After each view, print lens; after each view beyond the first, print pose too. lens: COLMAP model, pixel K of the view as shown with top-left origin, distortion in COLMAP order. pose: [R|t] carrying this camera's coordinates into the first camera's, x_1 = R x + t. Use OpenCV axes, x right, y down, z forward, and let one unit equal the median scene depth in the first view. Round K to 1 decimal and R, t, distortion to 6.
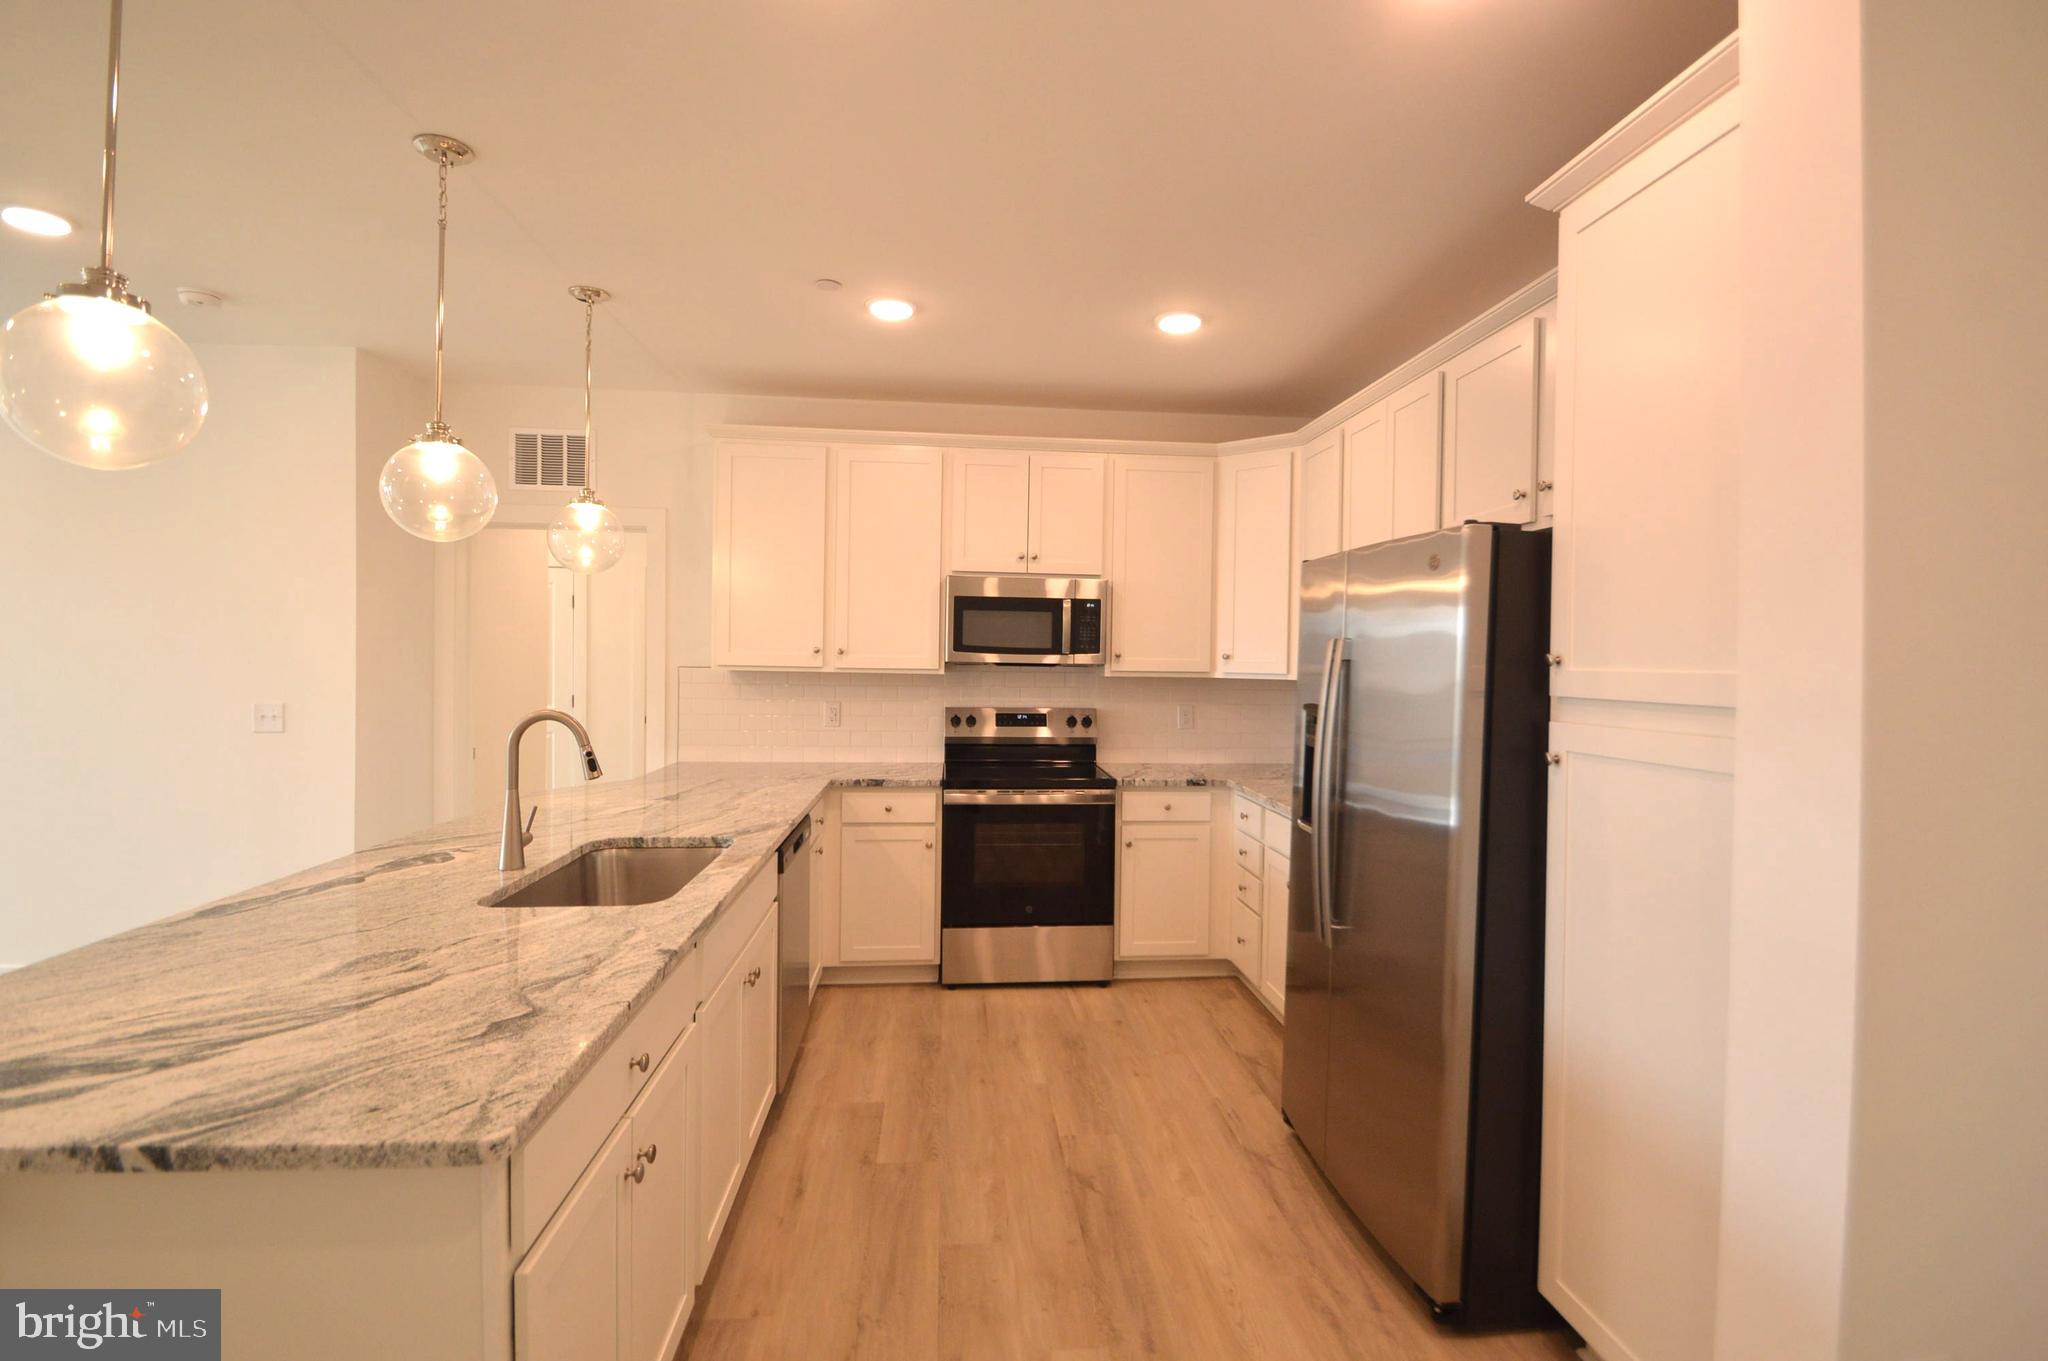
lens RADIAL K [[934.7, 0, 1034.9], [0, 934.7, 664.6], [0, 0, 1]] dist [0.011657, -0.016286]
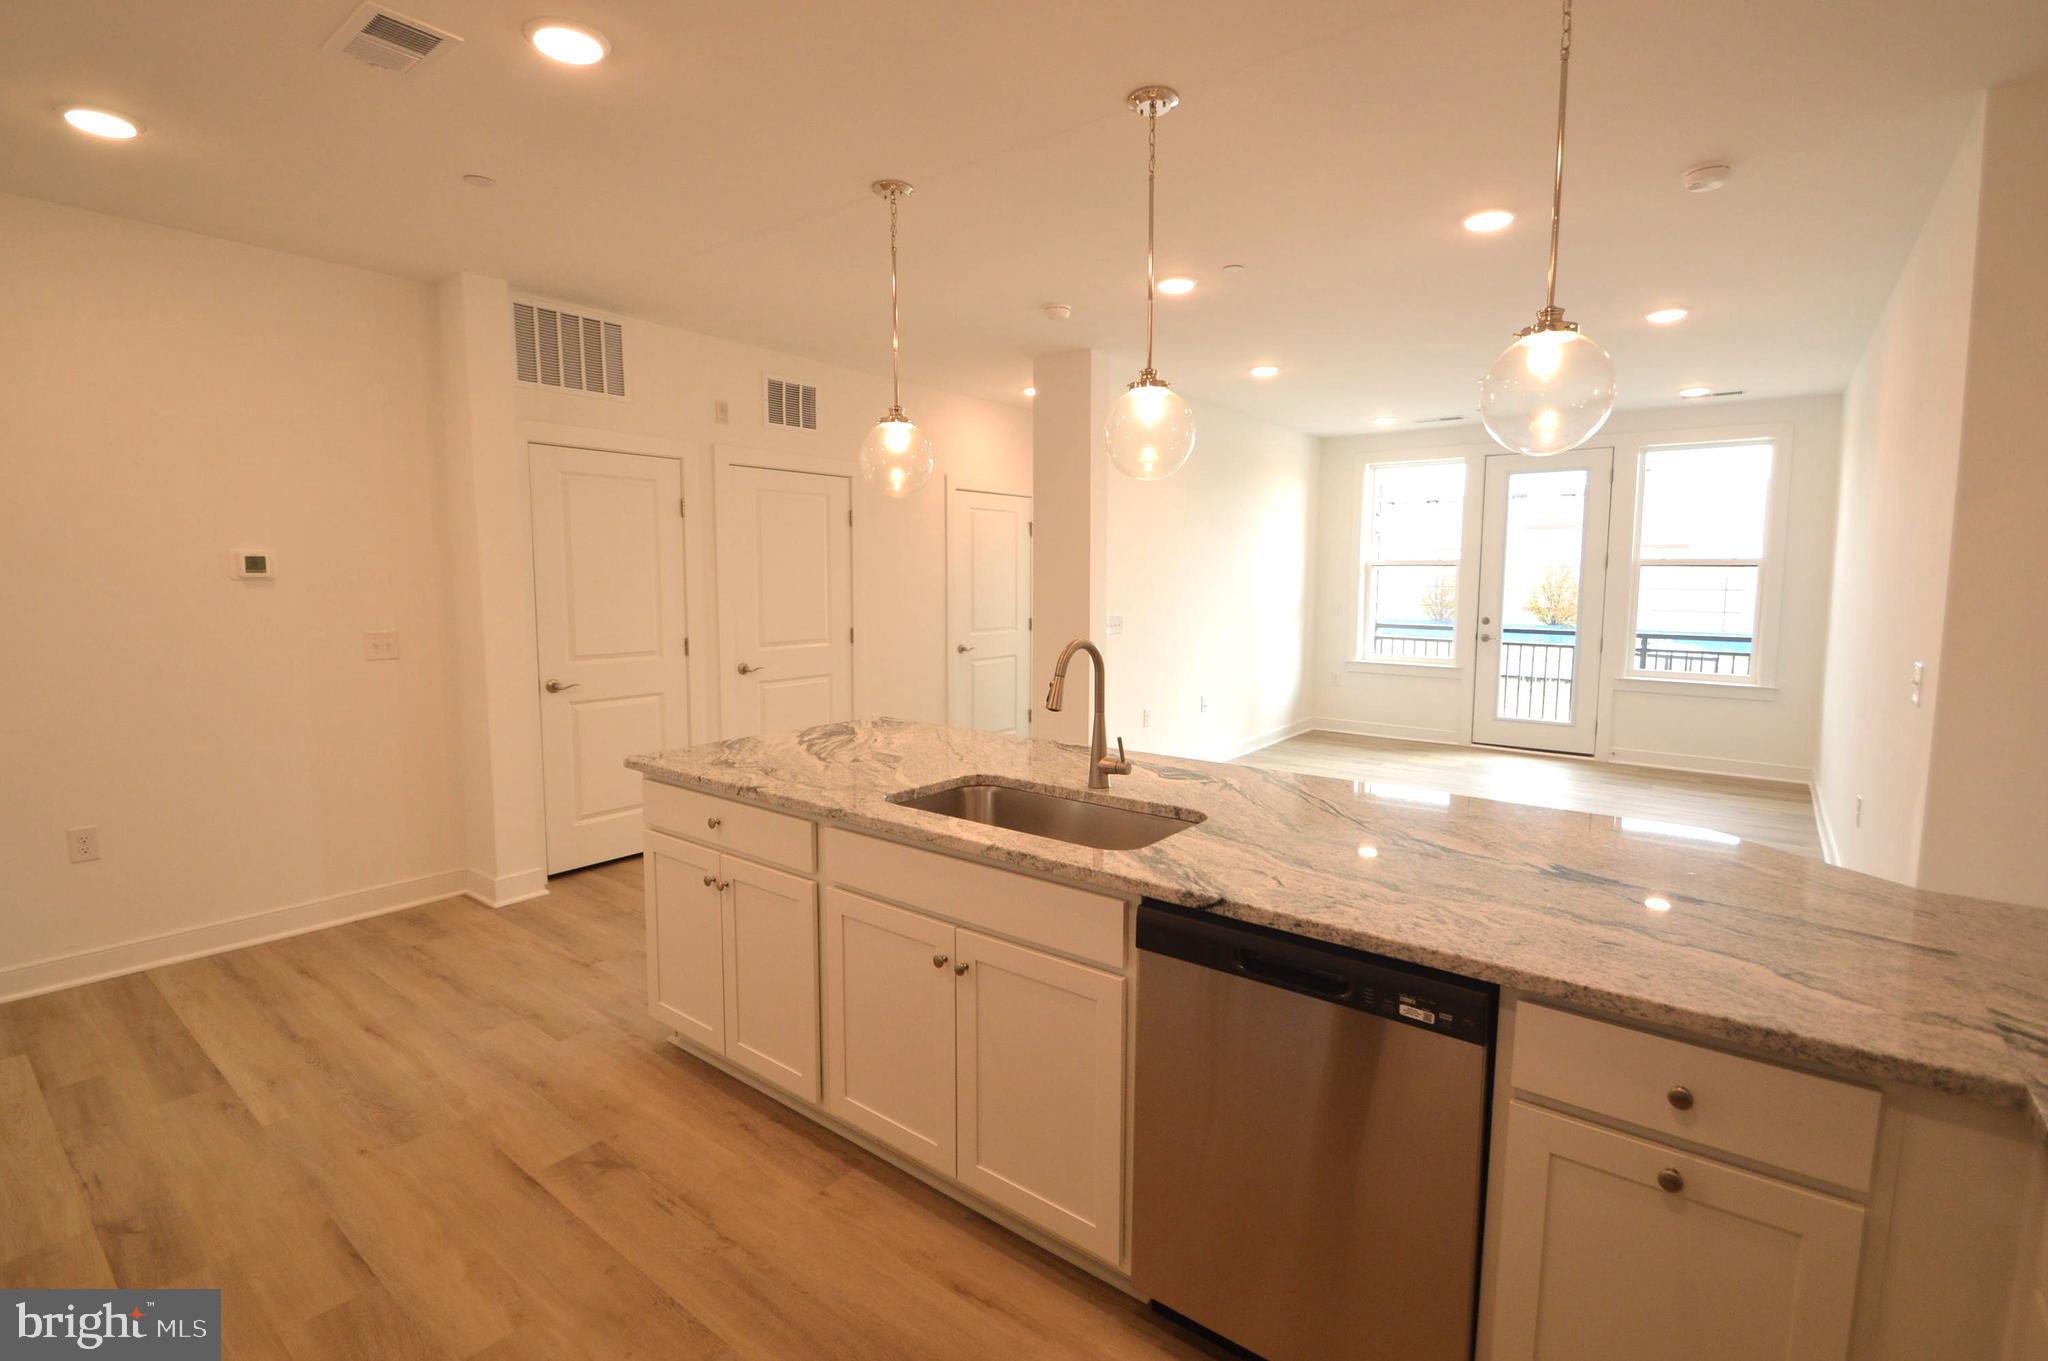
lens RADIAL K [[934.7, 0, 1029.5], [0, 934.7, 670.5], [0, 0, 1]] dist [0.011657, -0.016286]
pose [[-0.683750, 0.060909, -0.727170, 0.144716], [-0.021193, 0.994432, 0.103223, -0.011597], [0.729408, 0.085989, -0.678652, 0.932458]]
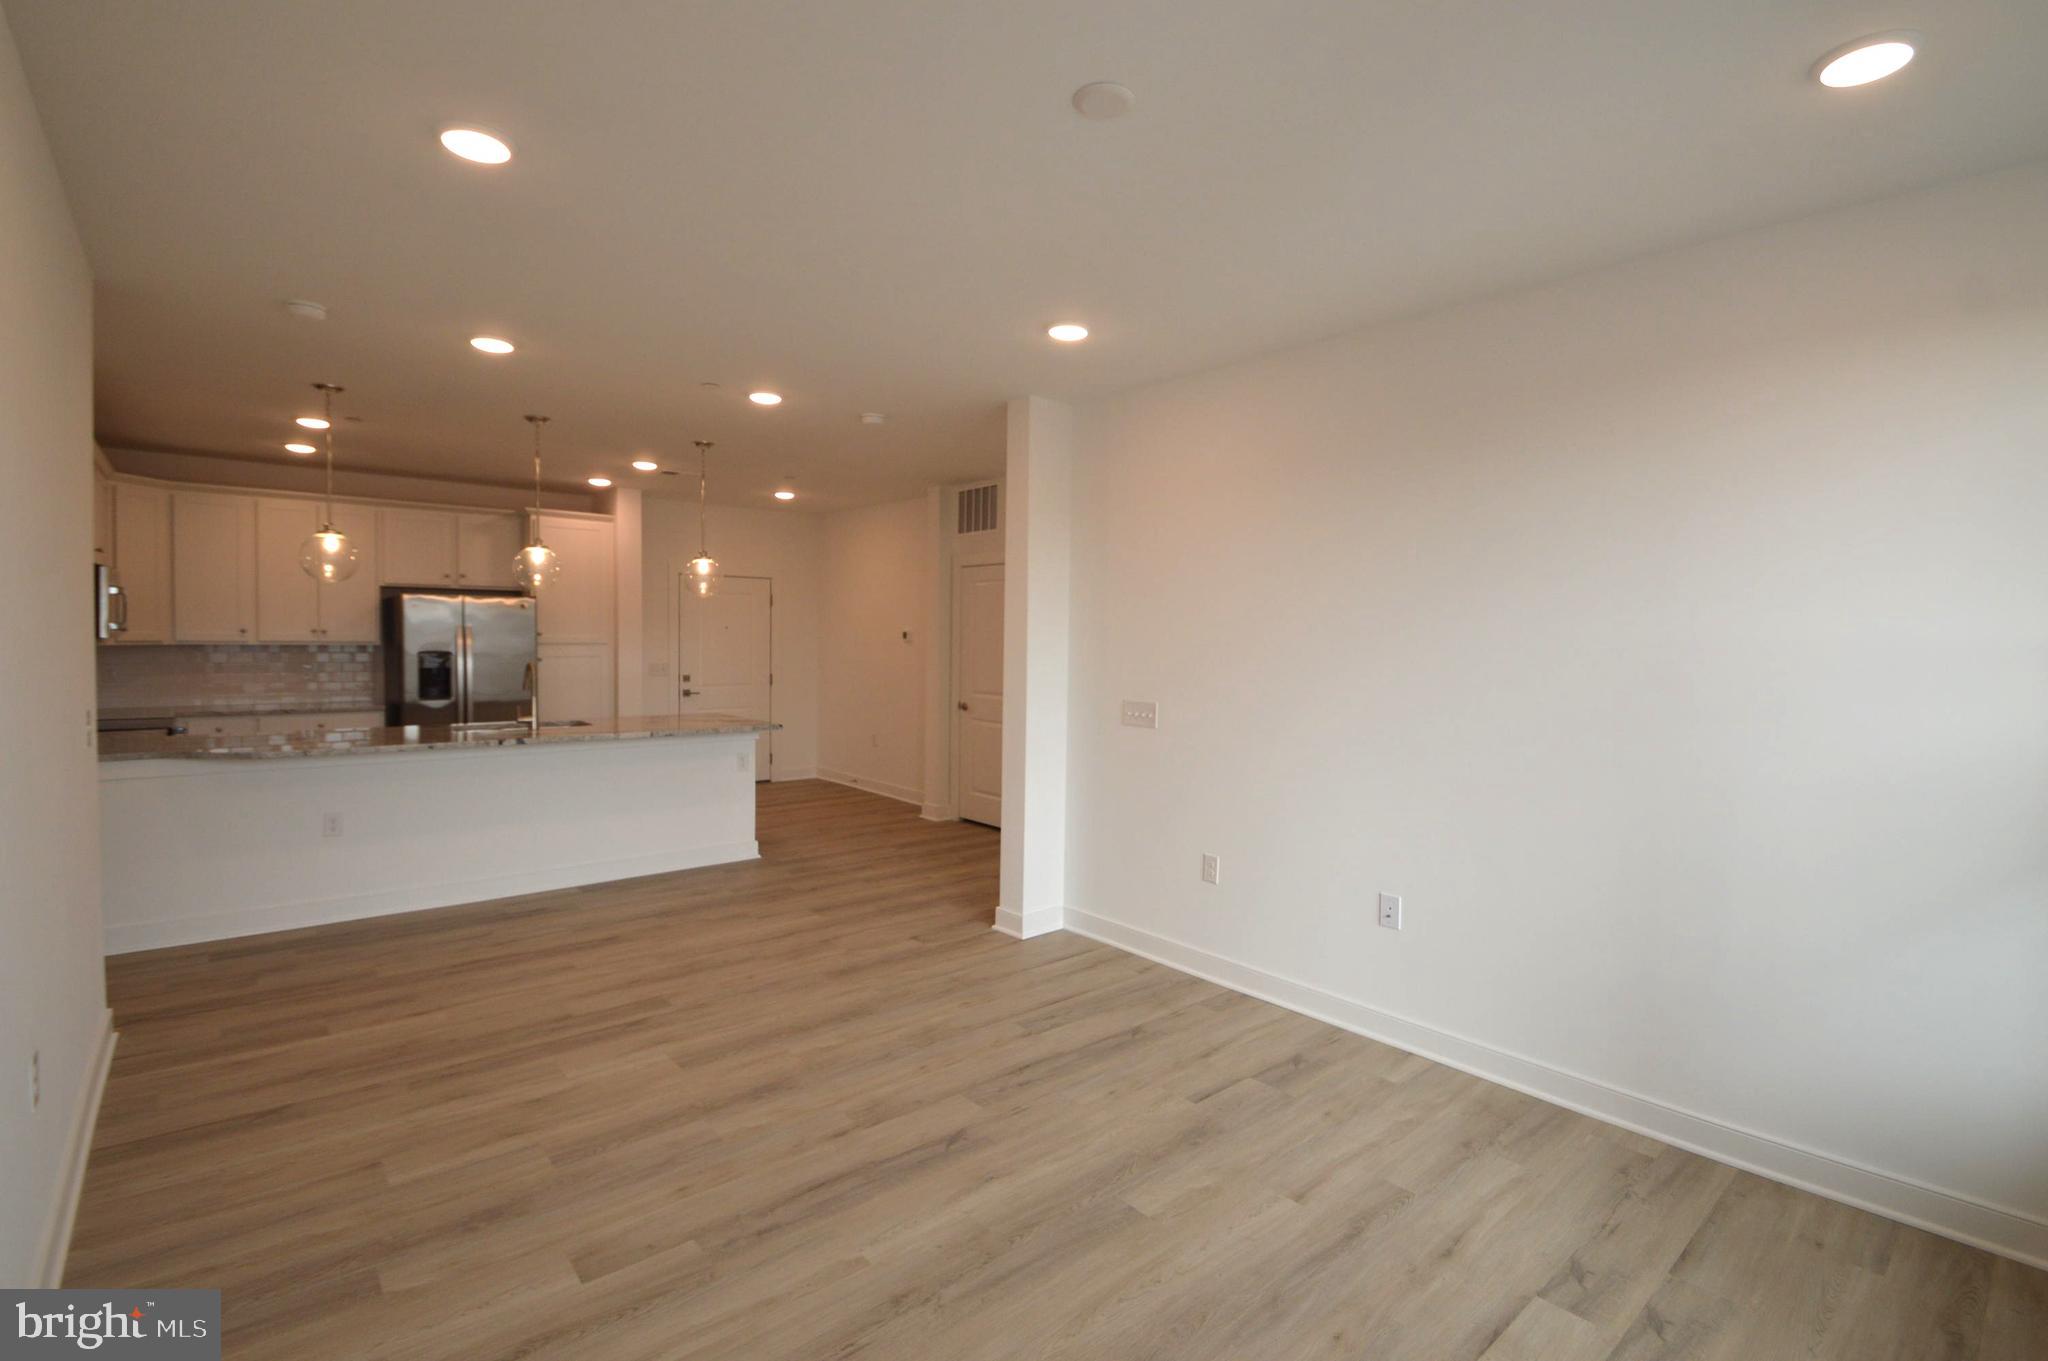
lens RADIAL K [[934.7, 0, 1032.2], [0, 934.7, 666.1], [0, 0, 1]] dist [0.011657, -0.016286]
pose [[-0.584640, -0.048163, 0.809862, -1.803679], [-0.012641, 0.998656, 0.050265, -0.043367], [-0.811194, 0.019150, -0.584463, 0.767828]]
